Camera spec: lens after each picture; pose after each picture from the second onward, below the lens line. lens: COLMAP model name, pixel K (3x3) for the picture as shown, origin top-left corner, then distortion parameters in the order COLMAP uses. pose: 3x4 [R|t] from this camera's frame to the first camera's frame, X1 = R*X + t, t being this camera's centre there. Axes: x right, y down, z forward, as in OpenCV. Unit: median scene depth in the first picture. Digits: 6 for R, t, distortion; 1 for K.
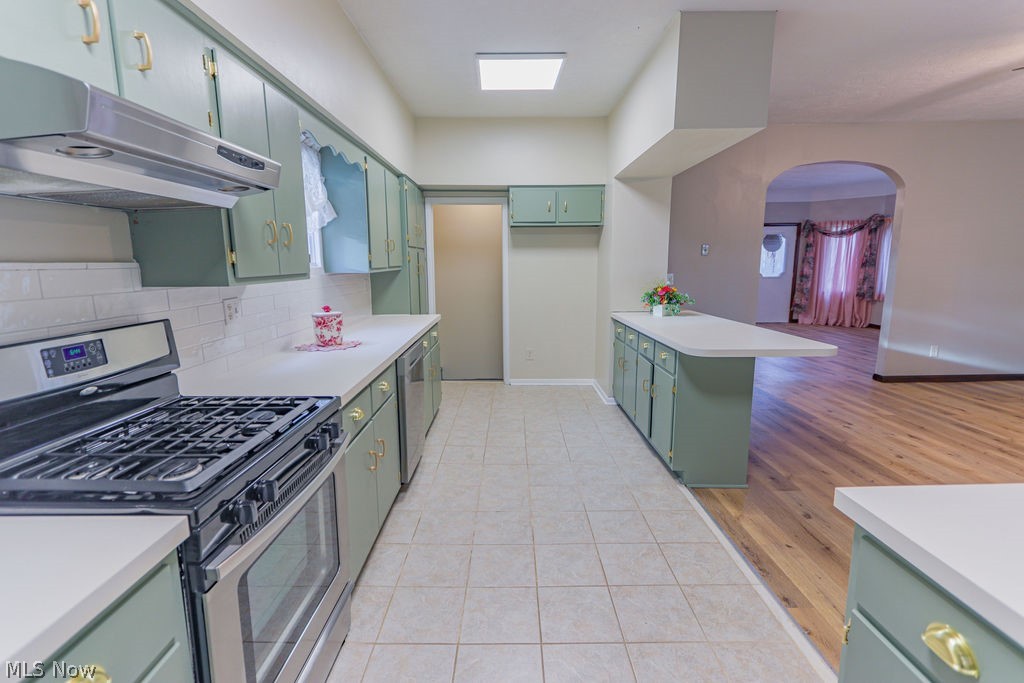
lens RADIAL K [[478.2, 0, 503.4], [0, 478.2, 336.6], [0, 0, 1]] dist [0.004823, -0.001056]
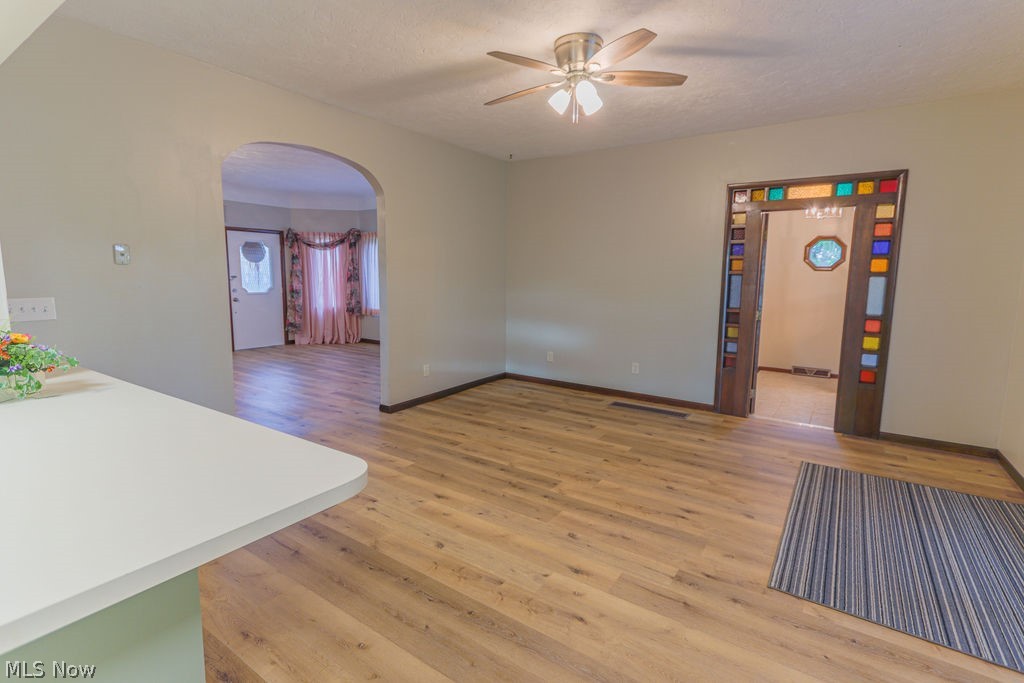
lens RADIAL K [[478.2, 0, 505.4], [0, 478.2, 340.4], [0, 0, 1]] dist [0.004823, -0.001056]
pose [[0.568971, -0.098497, 0.816438, 0.121320], [0.111418, 0.992880, 0.042136, -0.031032], [-0.814775, 0.066991, 0.575894, 0.182769]]
